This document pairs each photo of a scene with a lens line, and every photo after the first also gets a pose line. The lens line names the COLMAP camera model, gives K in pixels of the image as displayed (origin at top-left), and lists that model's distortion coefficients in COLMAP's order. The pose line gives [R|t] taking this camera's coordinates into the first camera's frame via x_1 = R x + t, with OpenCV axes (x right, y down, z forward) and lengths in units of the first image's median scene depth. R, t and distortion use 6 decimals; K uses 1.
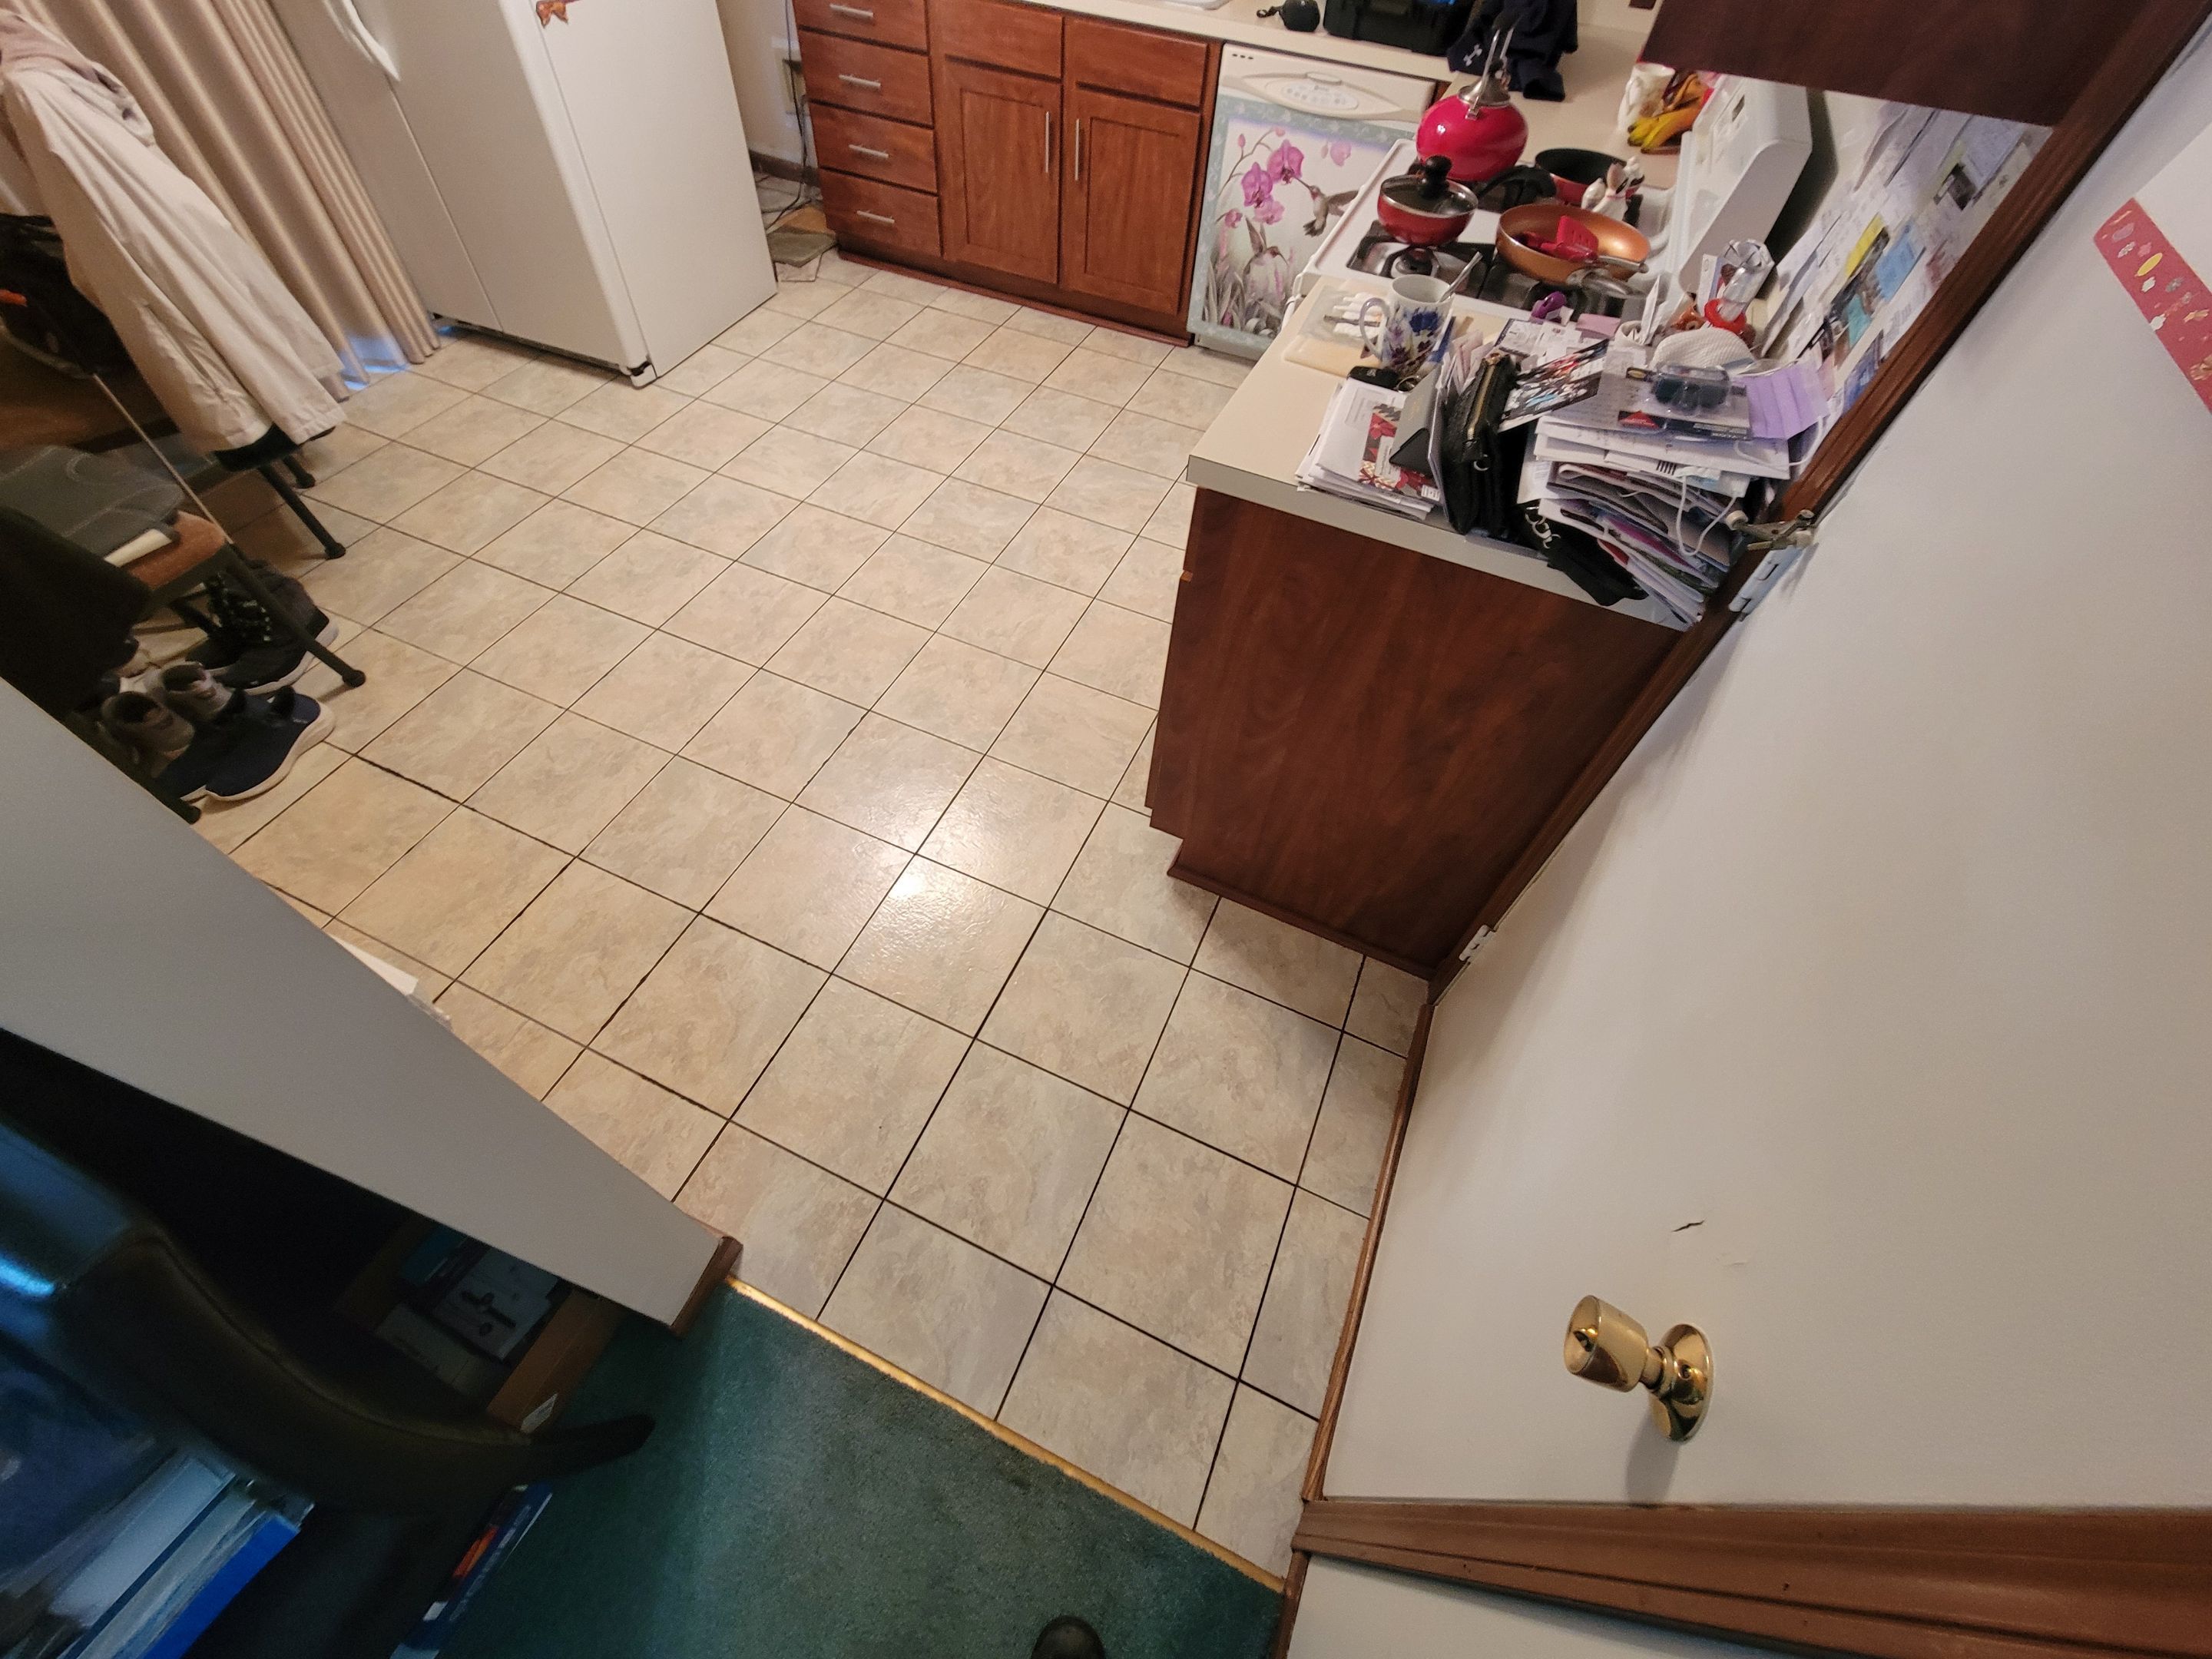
lens RADIAL K [[891.6, 0, 1106.0], [0, 891.6, 829.5], [0, 0, 1]] dist [-0.005655, 0.004409]
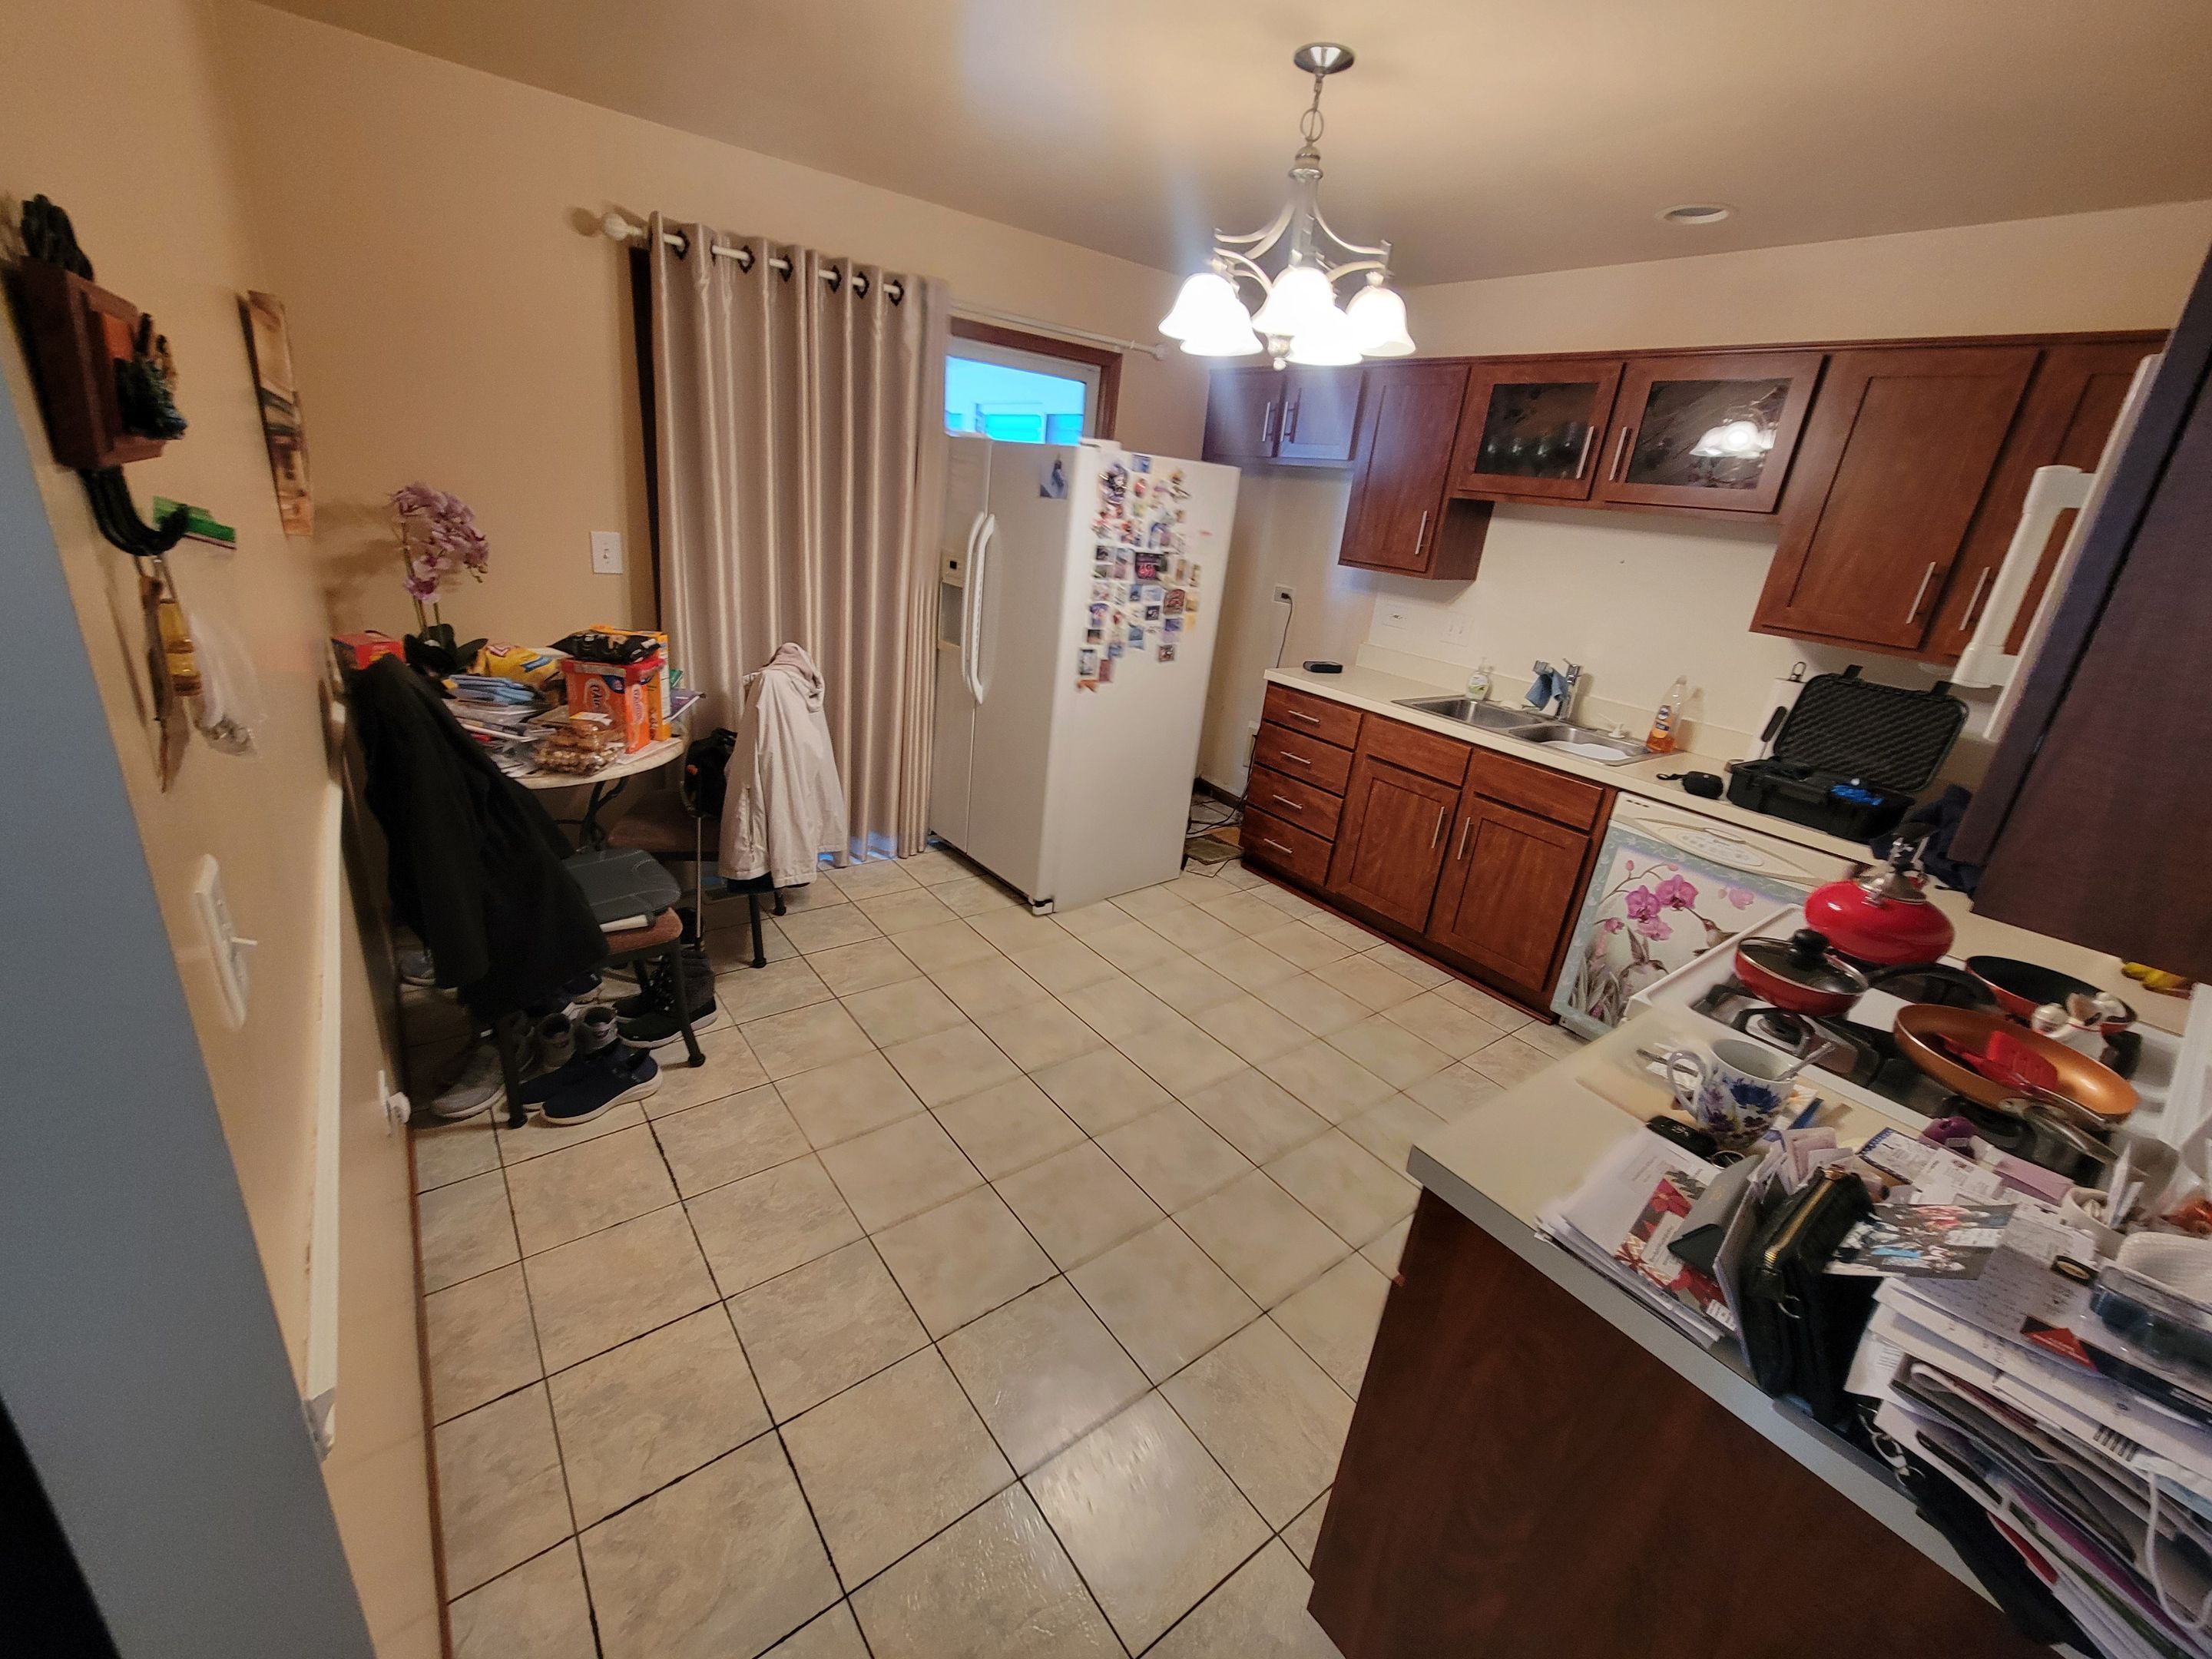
lens RADIAL K [[912.4, 0, 1106.0], [0, 912.4, 829.5], [0, 0, 1]] dist [0.009754, -0.005947]
pose [[0.875199, 0.207104, -0.437189, 0.089290], [-0.420794, 0.771757, -0.476784, -0.060582], [0.238660, 0.601248, 0.762589, 0.036035]]
